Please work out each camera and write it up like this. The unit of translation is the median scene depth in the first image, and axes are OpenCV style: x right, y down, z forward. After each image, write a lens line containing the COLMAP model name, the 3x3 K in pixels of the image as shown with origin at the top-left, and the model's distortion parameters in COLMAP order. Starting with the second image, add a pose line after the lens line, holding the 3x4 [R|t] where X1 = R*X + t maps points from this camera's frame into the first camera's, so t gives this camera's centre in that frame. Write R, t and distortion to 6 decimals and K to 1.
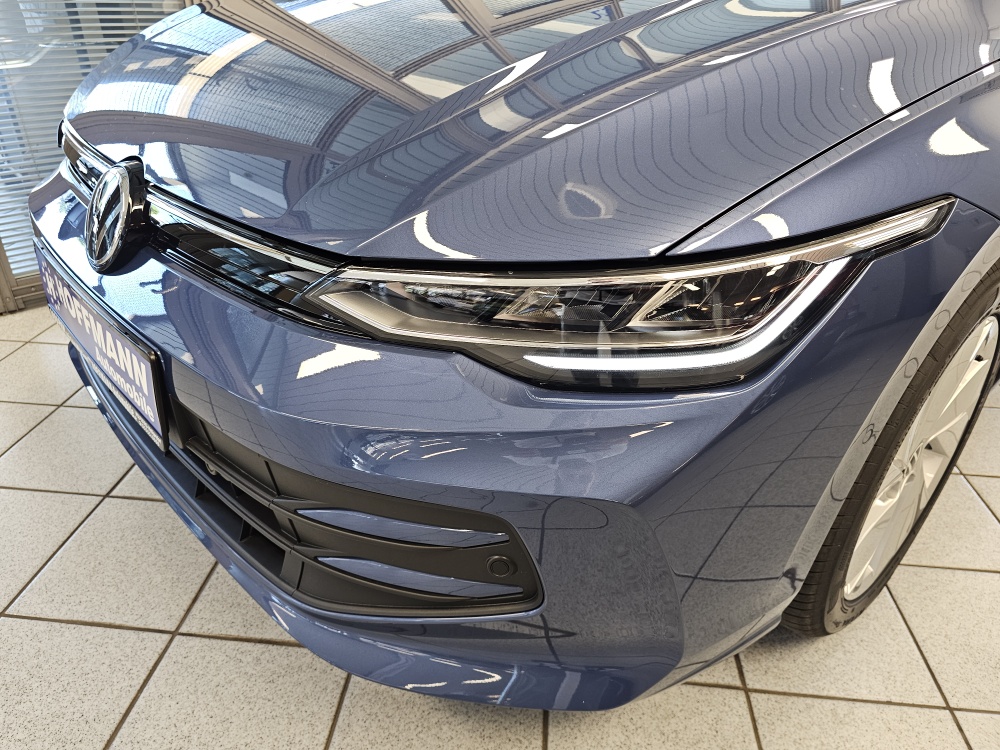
lens RADIAL K [[680.0, 0, 499.6], [0, 680.0, 365.8], [0, 0, 1]] dist [0.059310, -0.067041]
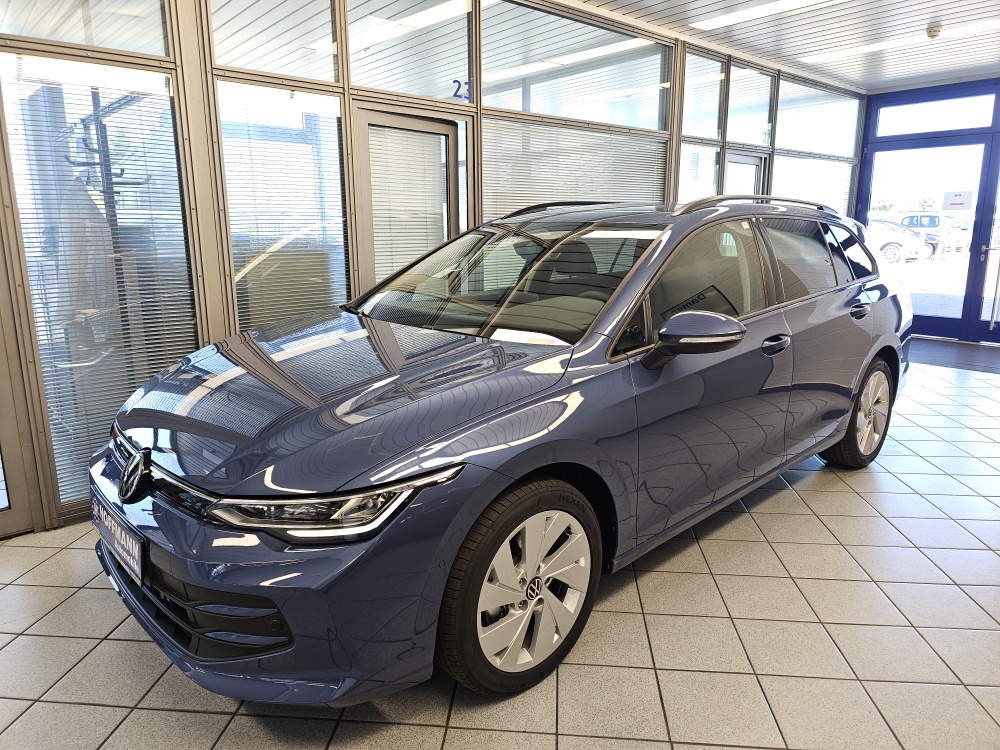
lens RADIAL K [[670.7, 0, 503.9], [0, 670.7, 355.5], [0, 0, 1]] dist [0.057858, -0.052253]
pose [[0.999573, -0.029172, -0.001521, 0.611112], [0.027227, 0.949277, -0.313260, 0.122302], [0.010583, 0.313085, 0.949666, -1.126683]]
